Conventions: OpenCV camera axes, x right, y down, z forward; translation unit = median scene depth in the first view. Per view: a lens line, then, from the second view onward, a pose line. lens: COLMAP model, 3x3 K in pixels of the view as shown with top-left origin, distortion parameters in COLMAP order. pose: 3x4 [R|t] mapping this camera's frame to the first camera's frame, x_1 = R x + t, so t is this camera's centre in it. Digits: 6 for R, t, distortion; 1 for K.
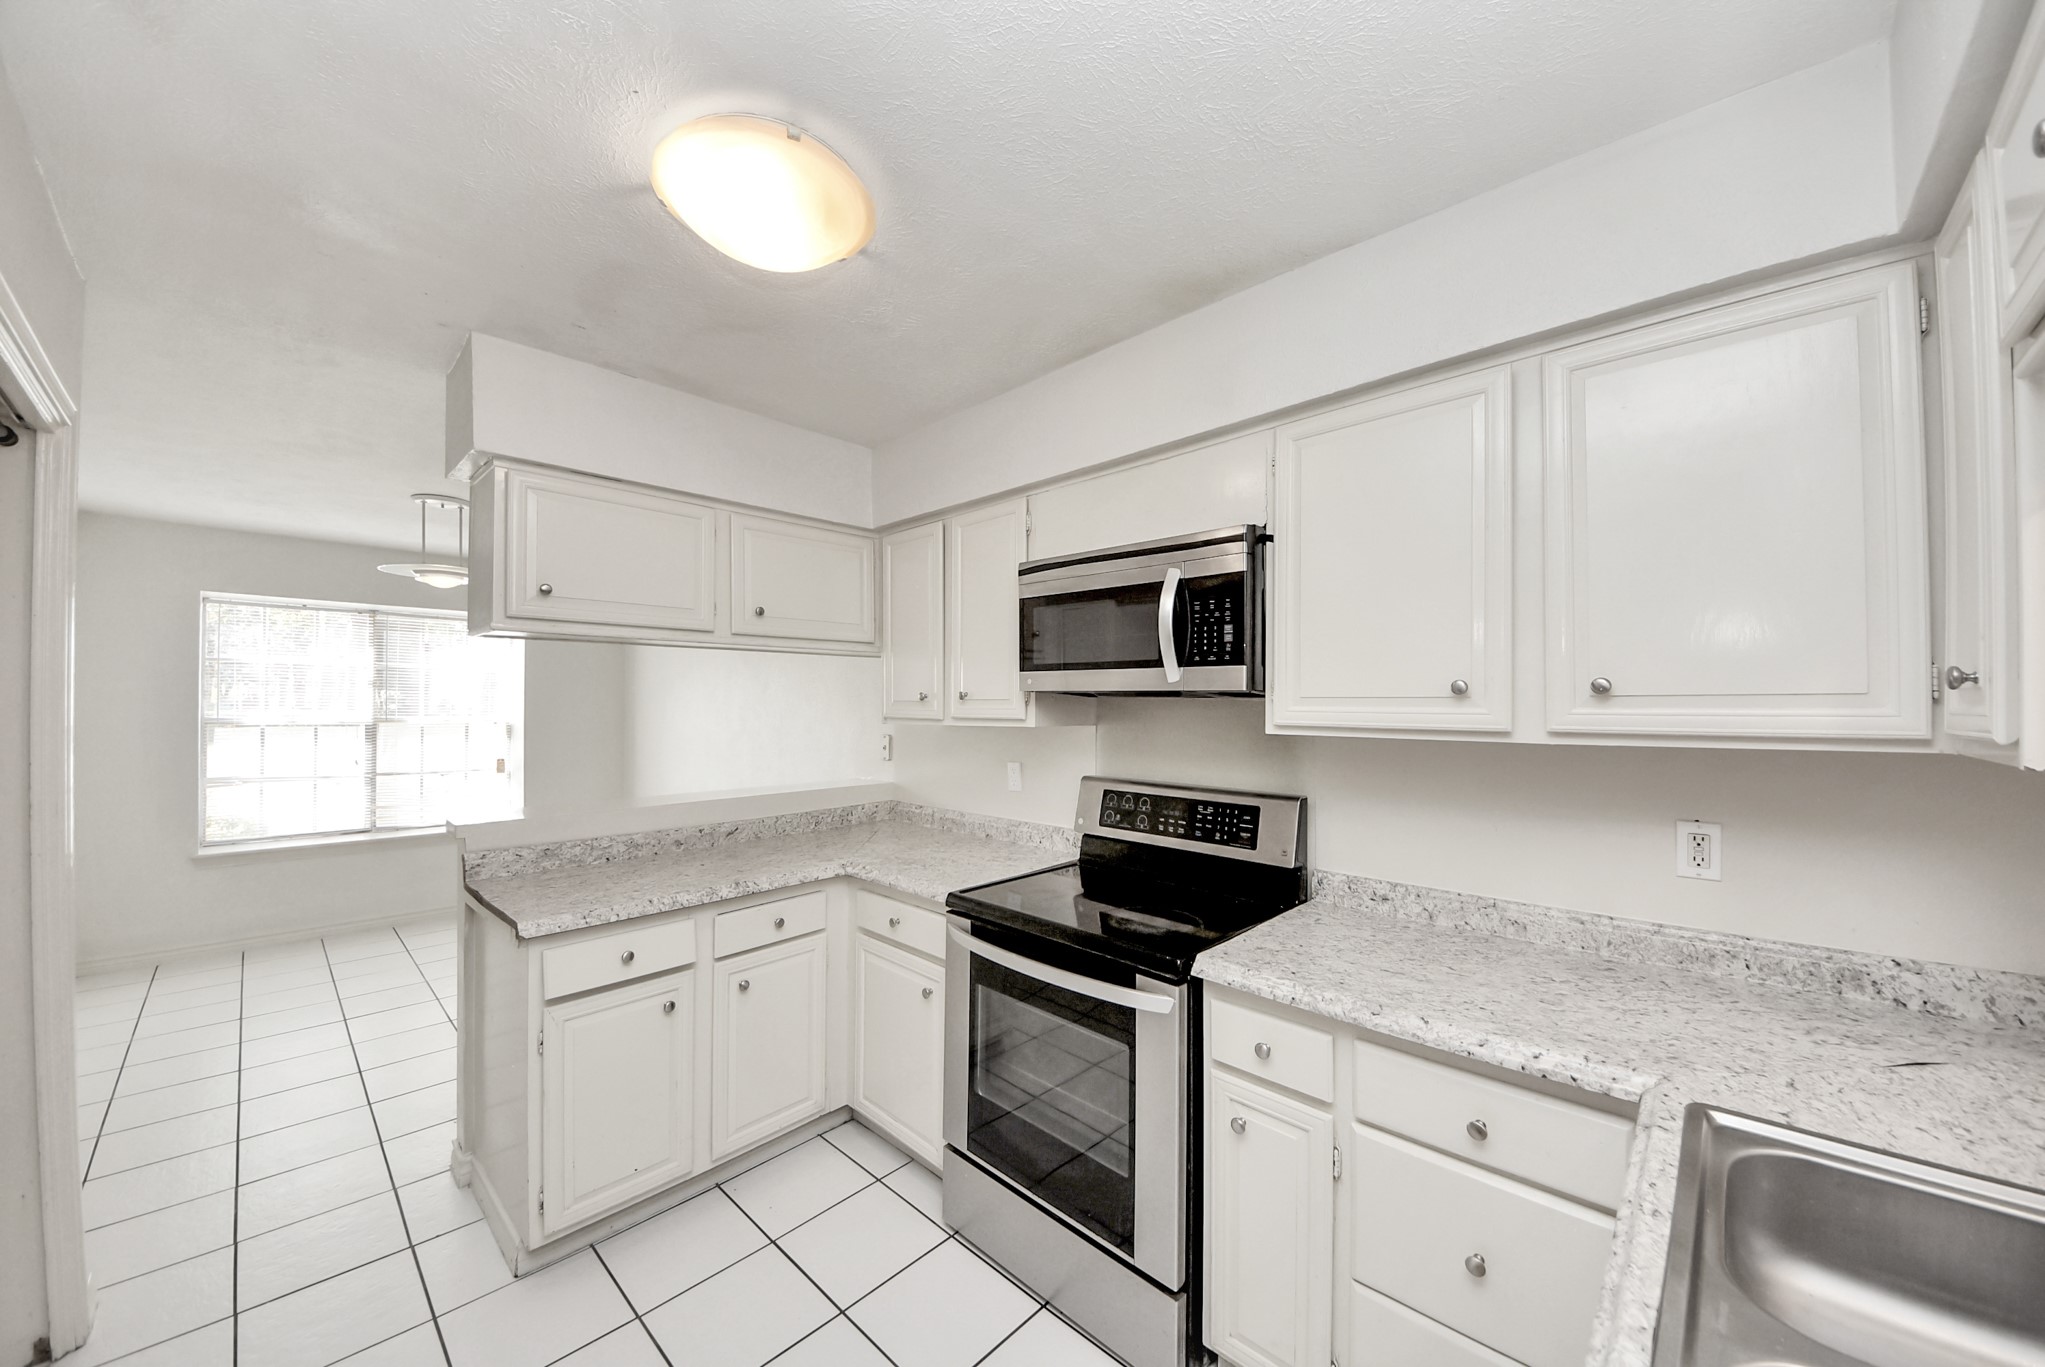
lens RADIAL K [[740.5, 0, 1019.9], [0, 740.5, 692.4], [0, 0, 1]] dist [0.001070, -0.012854]
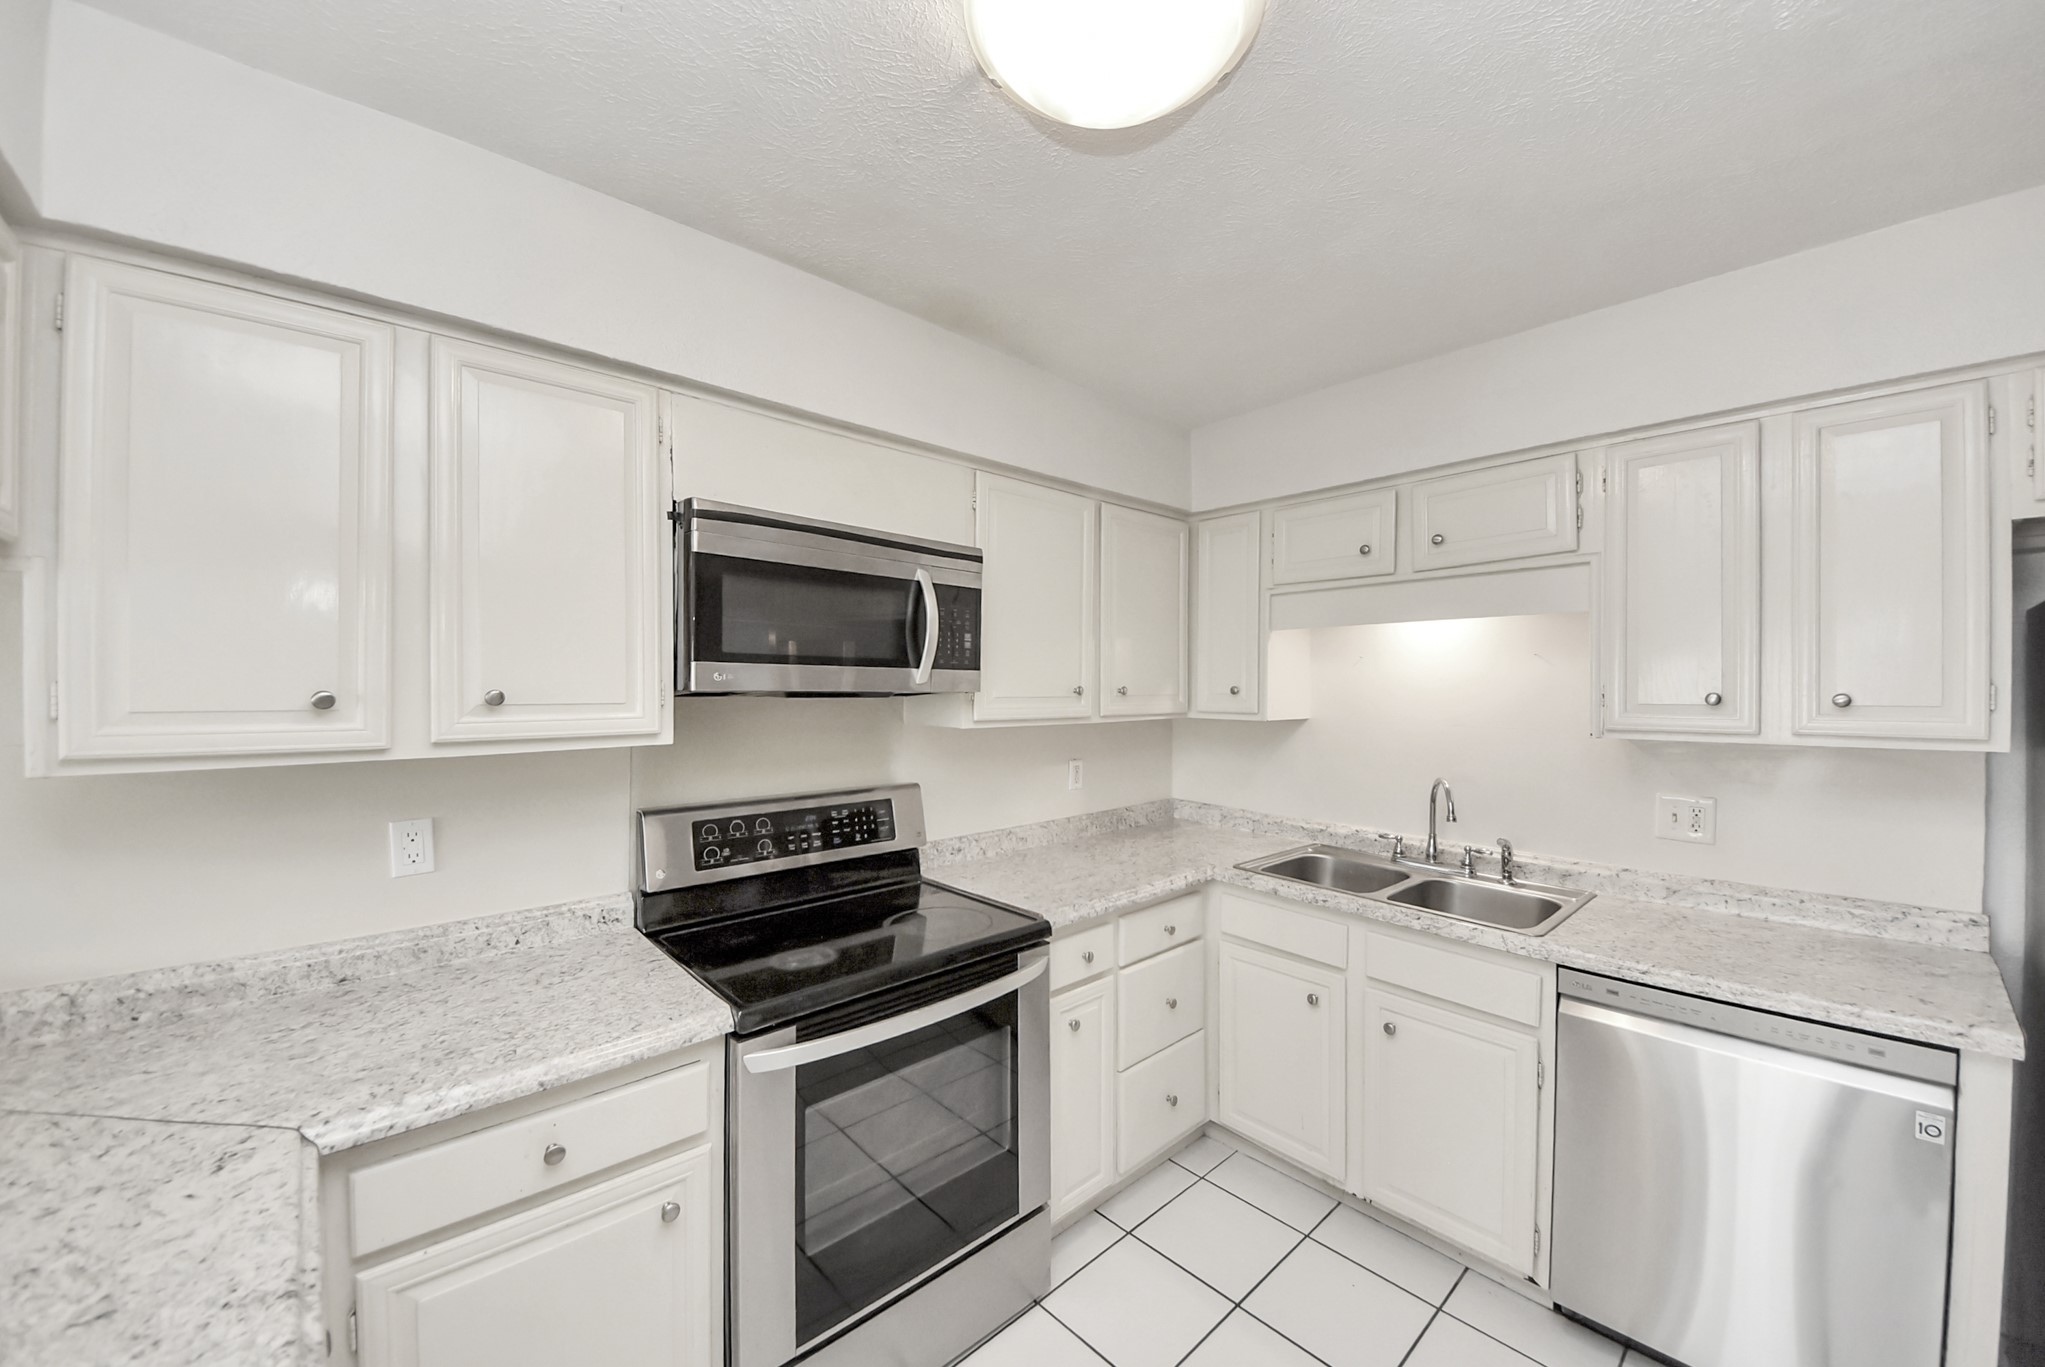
lens RADIAL K [[740.5, 0, 1019.9], [0, 740.5, 692.4], [0, 0, 1]] dist [0.001070, -0.012854]
pose [[0.045931, 0.011448, 0.998879, -0.709501], [0.008425, 0.999894, -0.011847, 0.011722], [-0.998909, 0.008960, 0.045830, 0.714864]]
